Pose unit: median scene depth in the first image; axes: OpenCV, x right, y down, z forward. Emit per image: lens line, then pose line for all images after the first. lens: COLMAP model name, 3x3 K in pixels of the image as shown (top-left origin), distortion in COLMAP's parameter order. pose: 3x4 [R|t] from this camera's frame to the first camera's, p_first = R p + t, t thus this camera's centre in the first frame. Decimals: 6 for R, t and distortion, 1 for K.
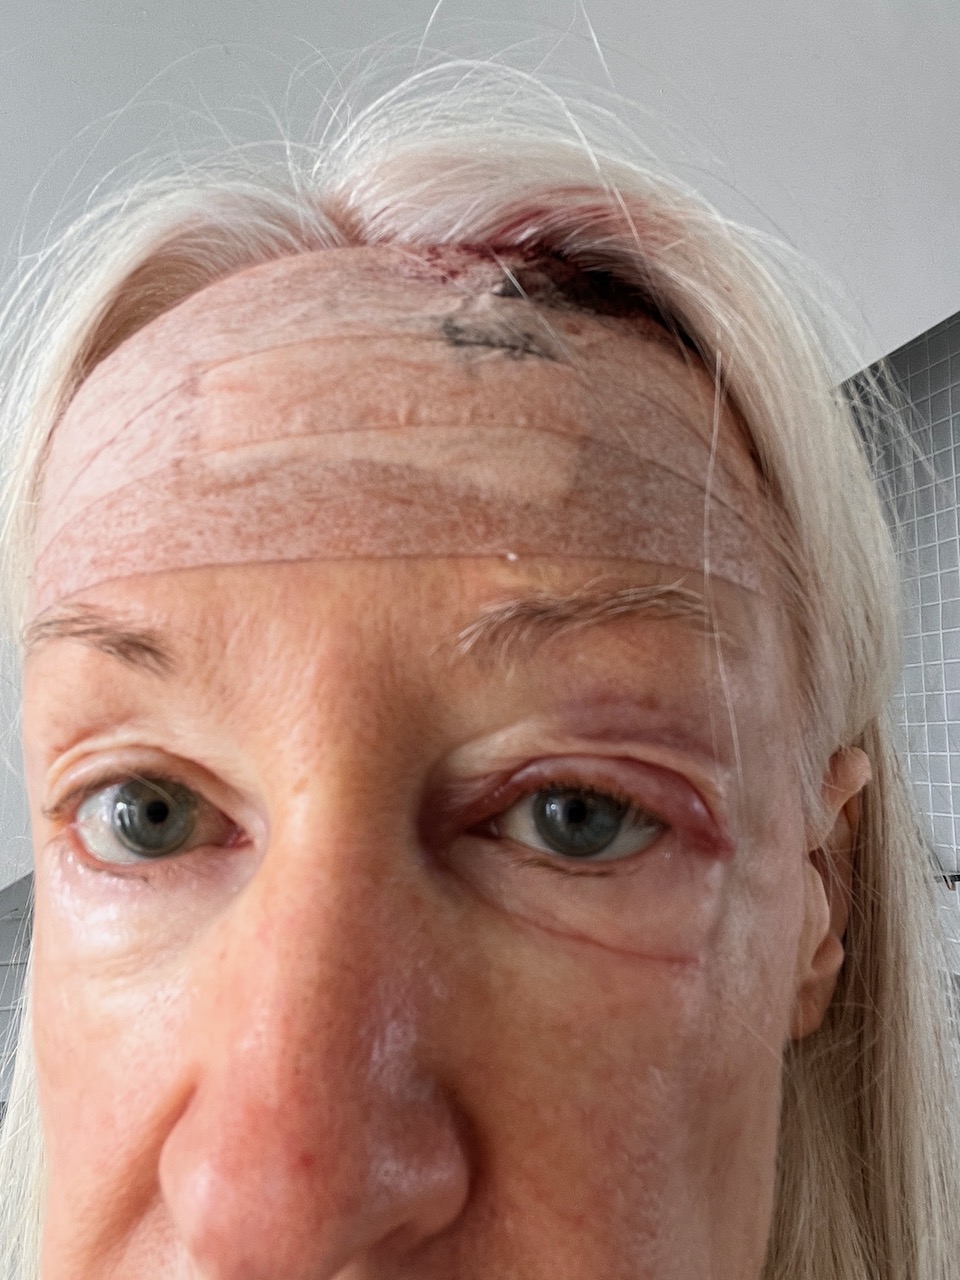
lens RADIAL K [[1577.2, 0, 480.0], [0, 1577.2, 640.0], [0, 0, 1]] dist [-0.118228, 0.001286]
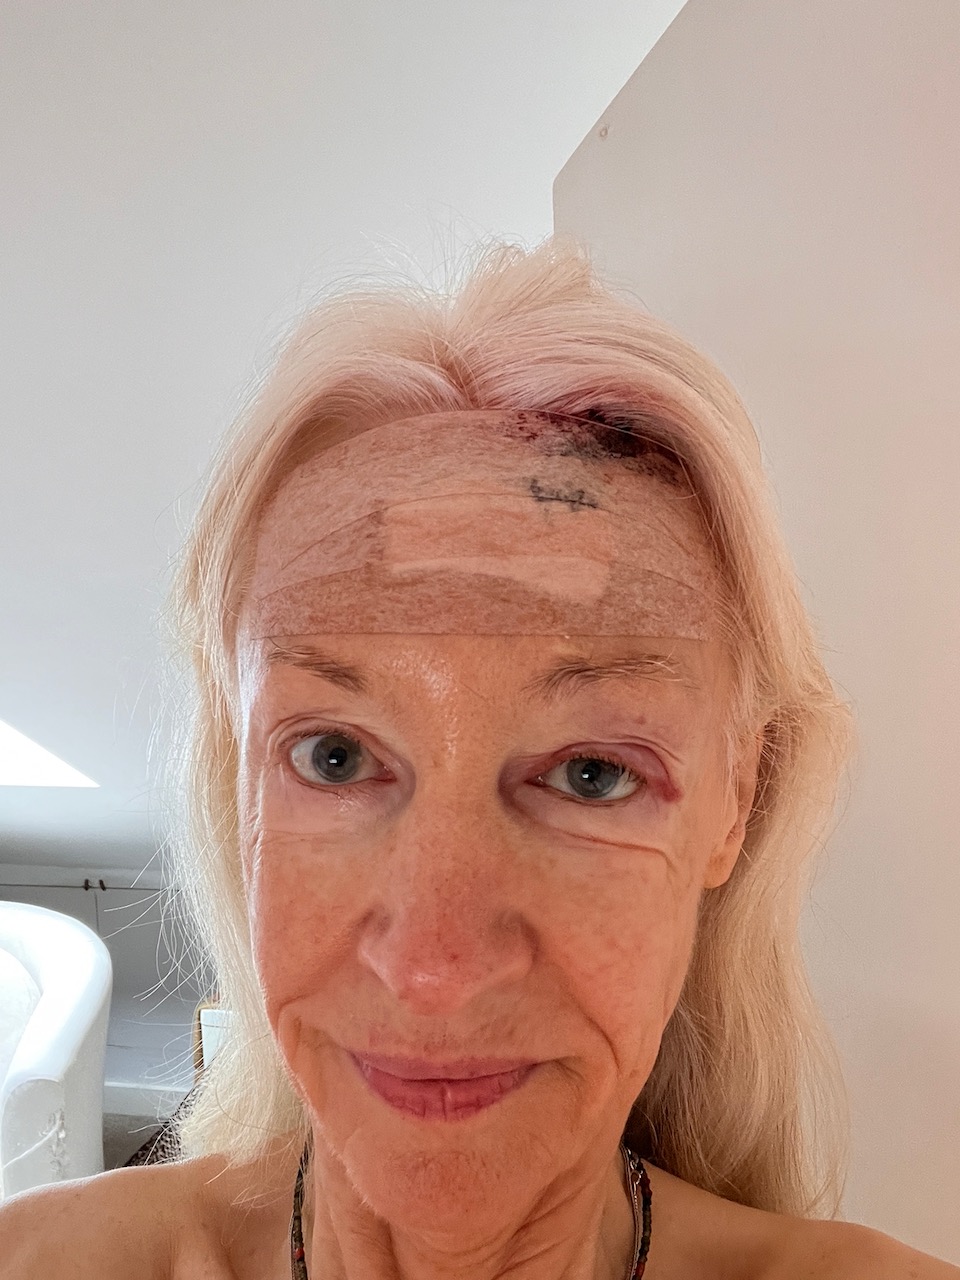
lens RADIAL K [[1577.2, 0, 480.0], [0, 1577.2, 640.0], [0, 0, 1]] dist [-0.118228, 0.001286]
pose [[0.998285, 0.046085, 0.036105, -0.131537], [-0.051279, 0.985872, 0.159457, -0.307562], [-0.028246, -0.161035, 0.986544, -0.662477]]
